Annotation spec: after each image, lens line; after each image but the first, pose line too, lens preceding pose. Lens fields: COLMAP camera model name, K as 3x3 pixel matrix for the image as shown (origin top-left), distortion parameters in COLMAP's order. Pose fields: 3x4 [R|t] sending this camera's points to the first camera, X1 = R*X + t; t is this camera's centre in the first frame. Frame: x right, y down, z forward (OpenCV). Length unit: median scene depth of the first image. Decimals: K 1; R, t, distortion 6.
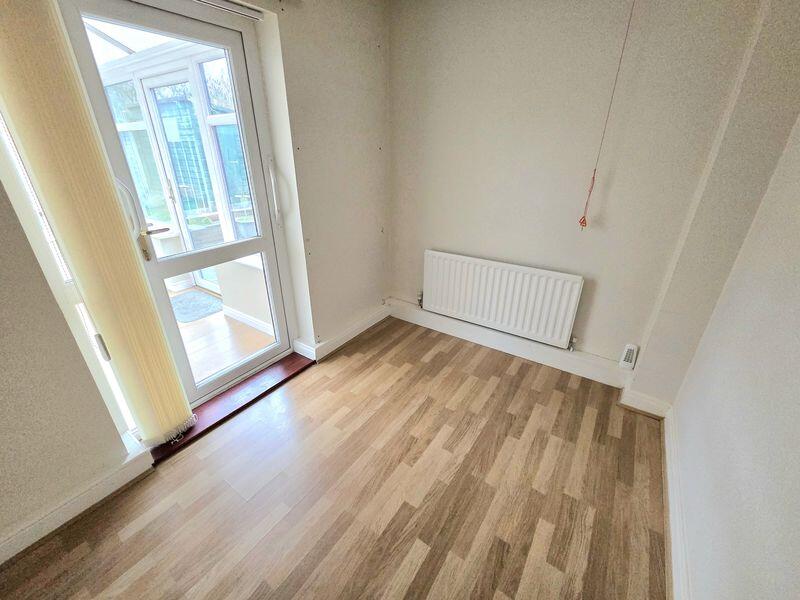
lens RADIAL K [[331.3, 0, 397.7], [0, 331.3, 300.9], [0, 0, 1]] dist [0.000768, -0.000668]
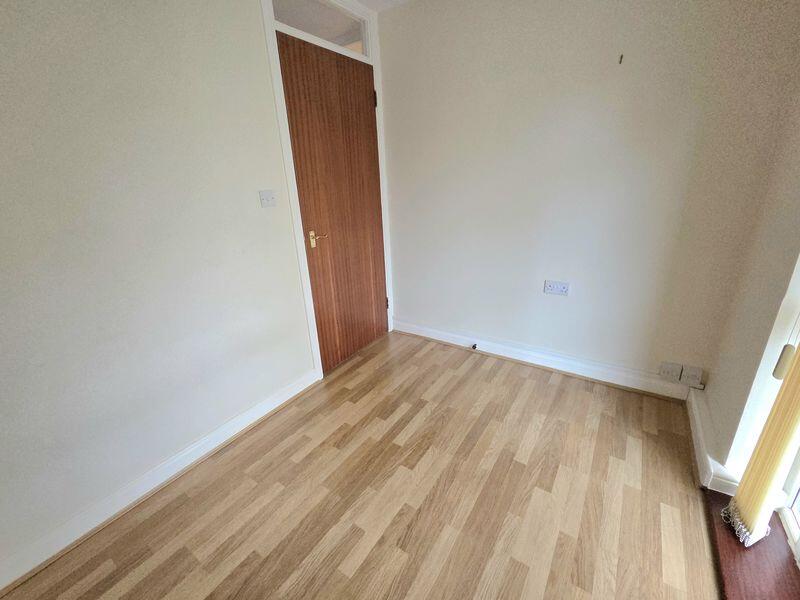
lens RADIAL K [[331.3, 0, 397.7], [0, 331.3, 300.9], [0, 0, 1]] dist [0.000768, -0.000668]
pose [[-0.998743, 0.048666, 0.011978, 0.026190], [0.042828, 0.704583, 0.708328, -0.494017], [0.026032, 0.707951, -0.705781, 1.241330]]
